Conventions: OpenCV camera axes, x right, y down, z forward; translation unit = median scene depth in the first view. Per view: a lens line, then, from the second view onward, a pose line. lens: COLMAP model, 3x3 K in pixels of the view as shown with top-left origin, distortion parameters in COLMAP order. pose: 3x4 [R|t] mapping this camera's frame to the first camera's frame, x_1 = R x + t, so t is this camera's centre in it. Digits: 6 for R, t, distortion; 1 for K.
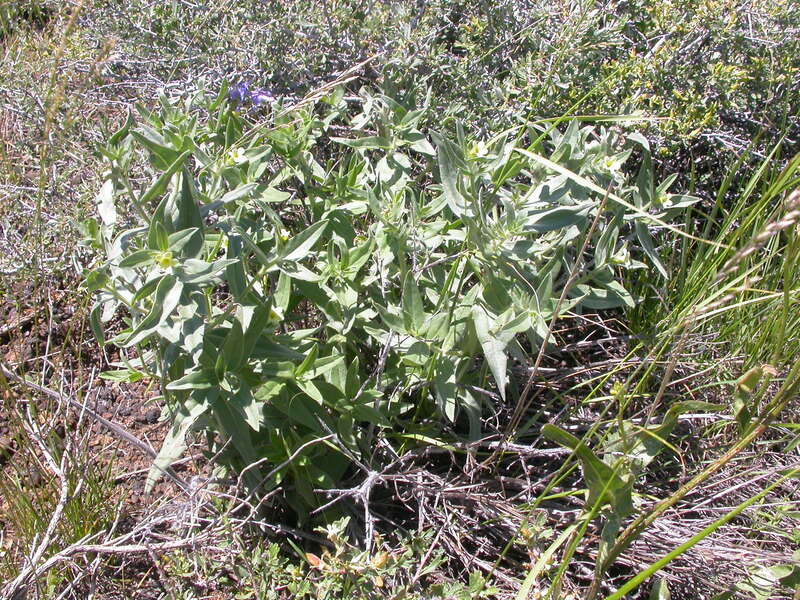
lens RADIAL K [[904.1, 0, 399.7], [0, 904.1, 299.5], [0, 0, 1]] dist [-0.194608, 0.000000]
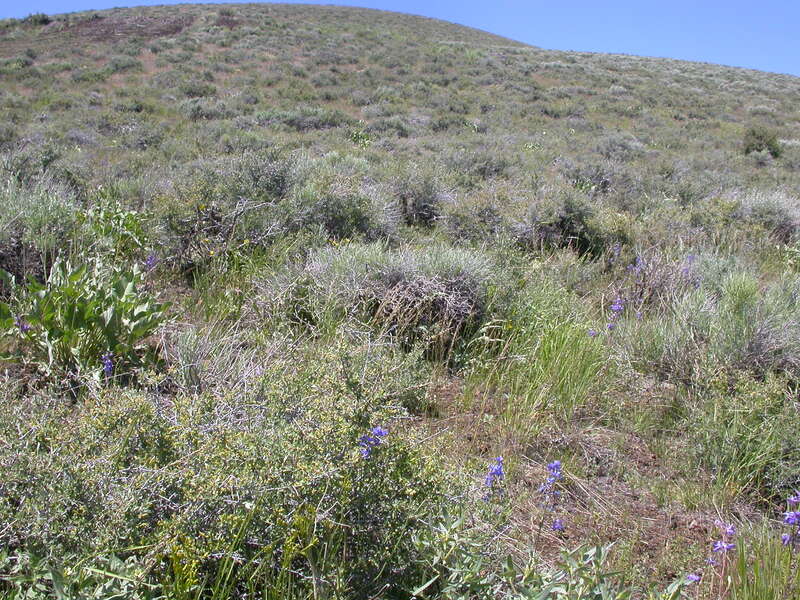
lens RADIAL K [[904.1, 0, 399.9], [0, 904.1, 300.4], [0, 0, 1]] dist [-0.194608, 0.000000]
pose [[0.927672, -0.036192, 0.371639, 0.057637], [0.208998, 0.875108, -0.436469, 0.249475], [-0.309428, 0.482572, 0.819377, -0.949724]]
